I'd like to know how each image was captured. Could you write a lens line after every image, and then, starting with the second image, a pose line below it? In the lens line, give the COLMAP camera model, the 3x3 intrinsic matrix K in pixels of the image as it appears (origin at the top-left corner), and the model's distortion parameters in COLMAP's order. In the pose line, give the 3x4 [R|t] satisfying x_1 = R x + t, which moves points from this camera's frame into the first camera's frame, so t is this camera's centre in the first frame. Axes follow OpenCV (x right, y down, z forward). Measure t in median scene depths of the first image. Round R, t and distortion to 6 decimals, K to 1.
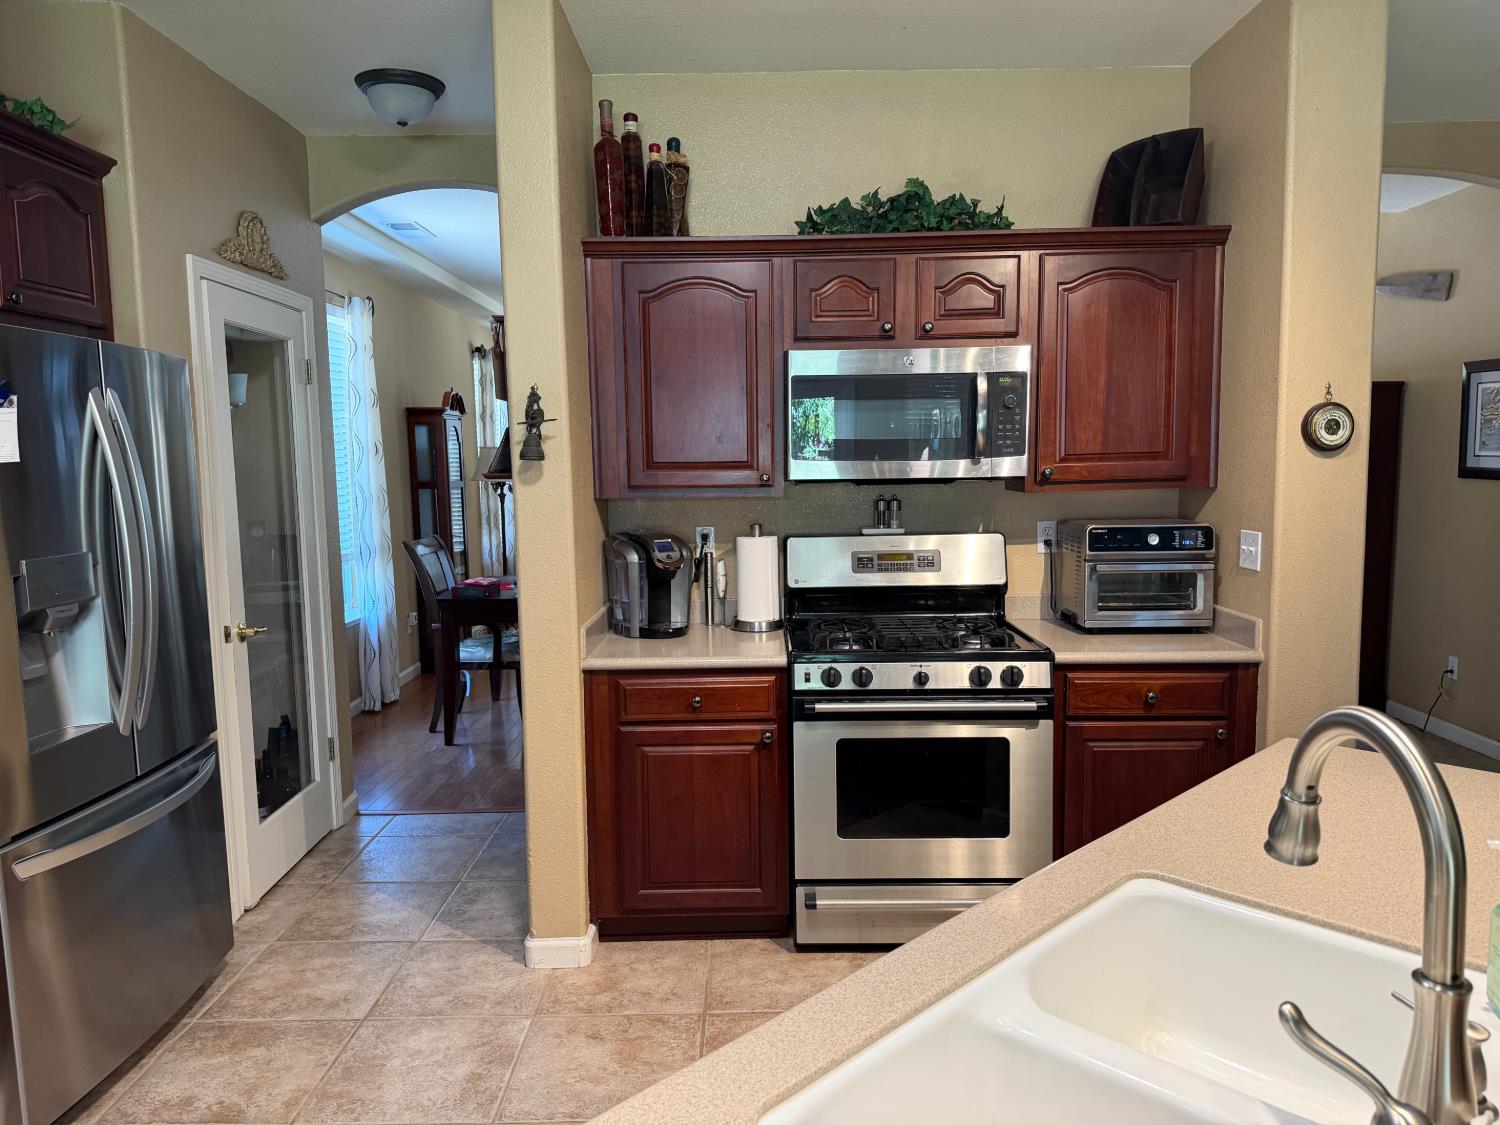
lens RADIAL K [[1051.6, 0, 750.0], [0, 1051.6, 562.5], [0, 0, 1]] dist [0.057740, -0.000277]
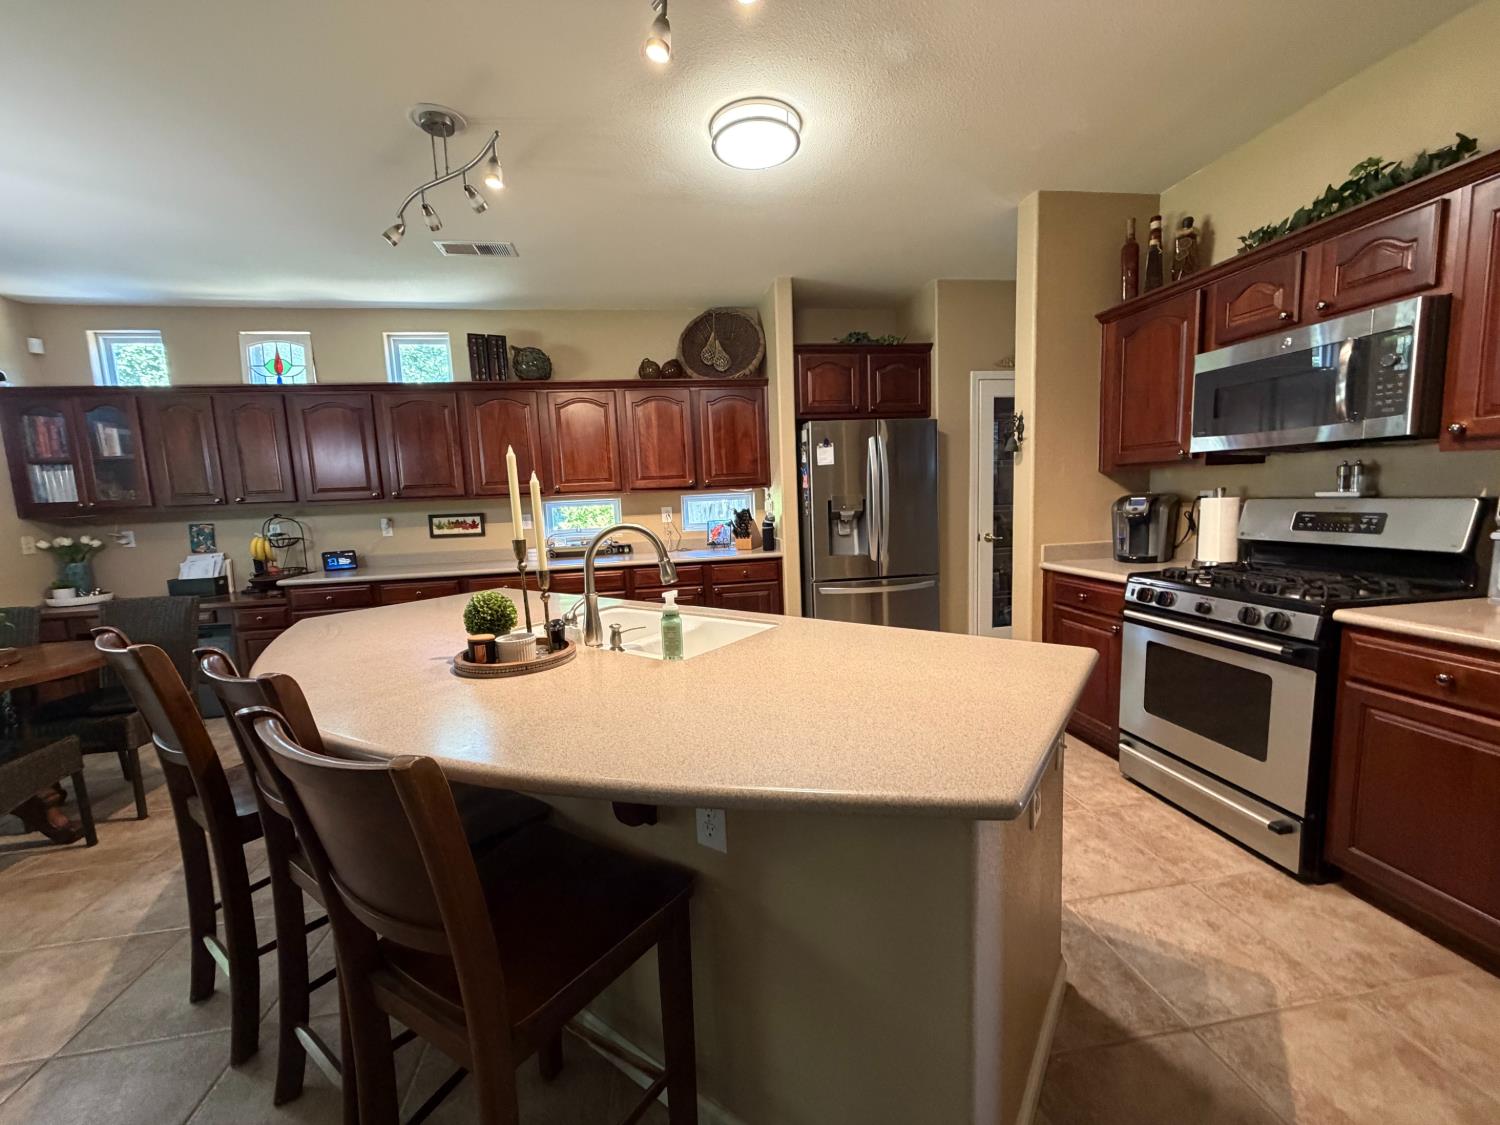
lens RADIAL K [[599.0, 0, 750.0], [0, 599.0, 562.5], [0, 0, 1]] dist [-0.000442, -0.000025]
pose [[0.164273, 0.119526, -0.979147, 0.759821], [-0.059314, 0.992032, 0.111148, 0.009046], [0.984630, 0.039818, 0.170053, 0.342524]]
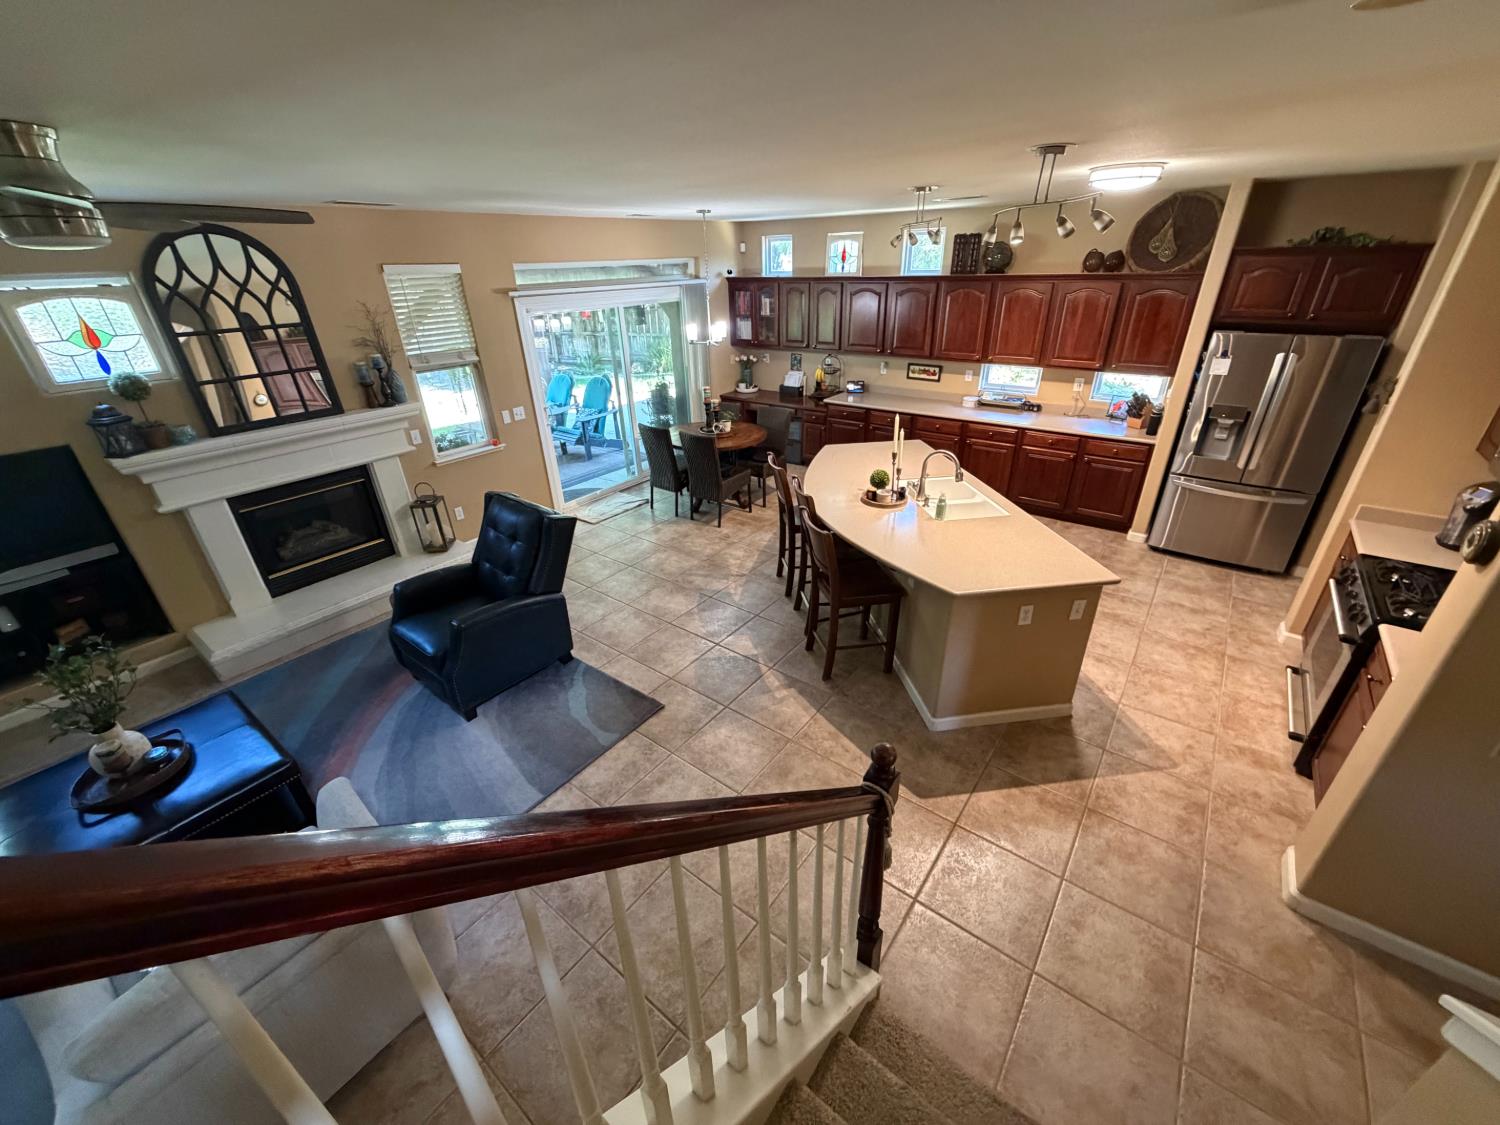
lens RADIAL K [[595.2, 0, 747.6], [0, 595.2, 563.8], [0, 0, 1]] dist [-0.000637, -0.000225]
pose [[-0.602865, 0.390260, -0.695881, 1.348808], [-0.044931, 0.854212, 0.517980, -0.366345], [0.796577, 0.343539, -0.497440, 0.681271]]
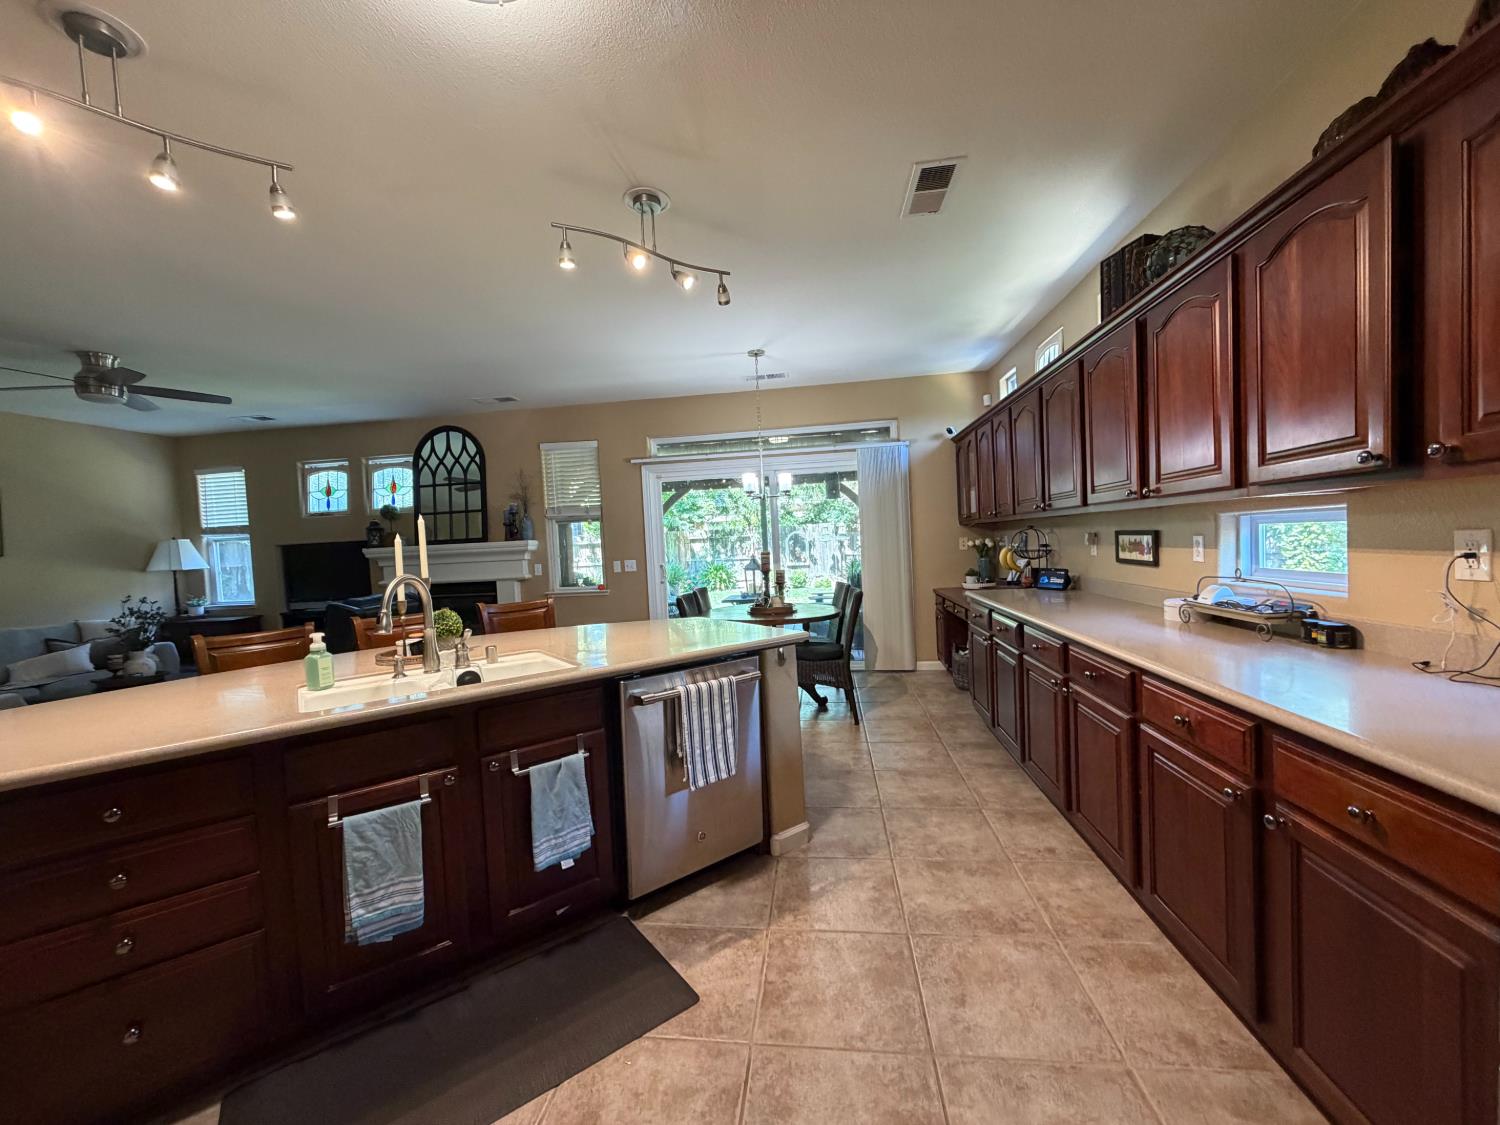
lens RADIAL K [[595.2, 0, 747.6], [0, 595.2, 563.8], [0, 0, 1]] dist [-0.000637, -0.000225]
pose [[-0.990619, 0.057348, 0.124036, -0.272451], [0.074149, 0.988014, 0.135387, -0.028955], [-0.114786, 0.143314, -0.982998, 0.915194]]
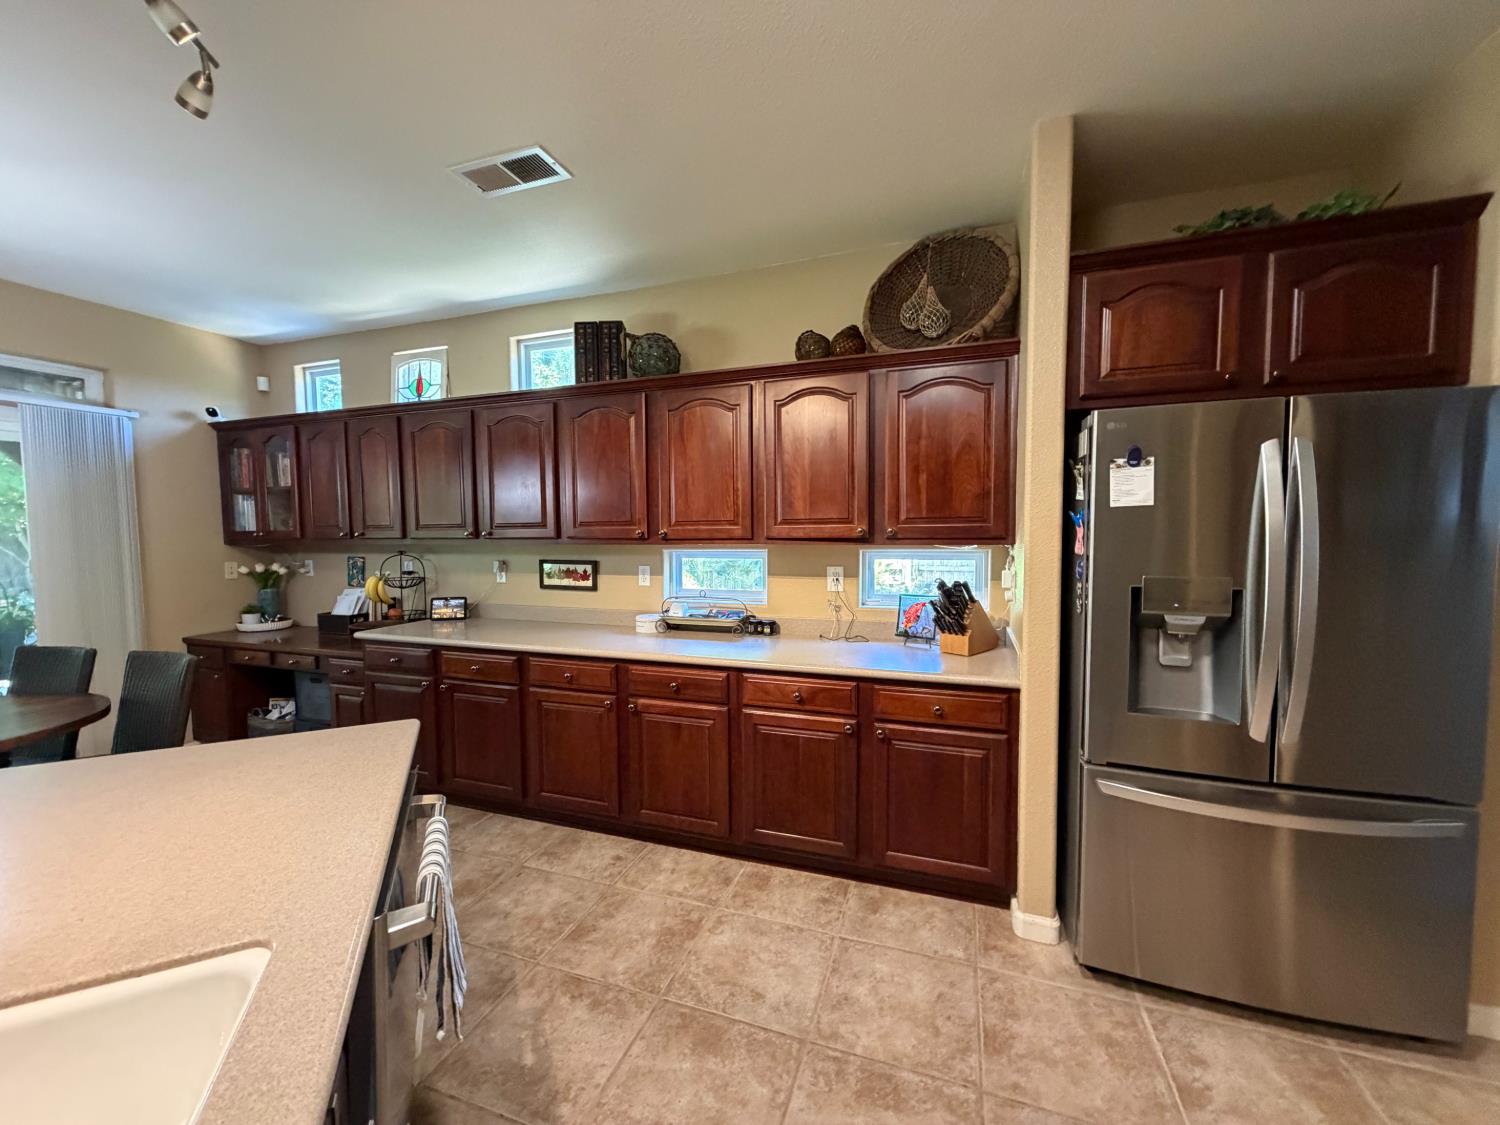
lens RADIAL K [[595.2, 0, 747.6], [0, 595.2, 563.8], [0, 0, 1]] dist [-0.000637, -0.000225]
pose [[-0.329461, 0.071305, -0.941473, 0.153828], [-0.081593, 0.991264, 0.103629, -0.040337], [0.940637, 0.110959, -0.320764, 0.558739]]
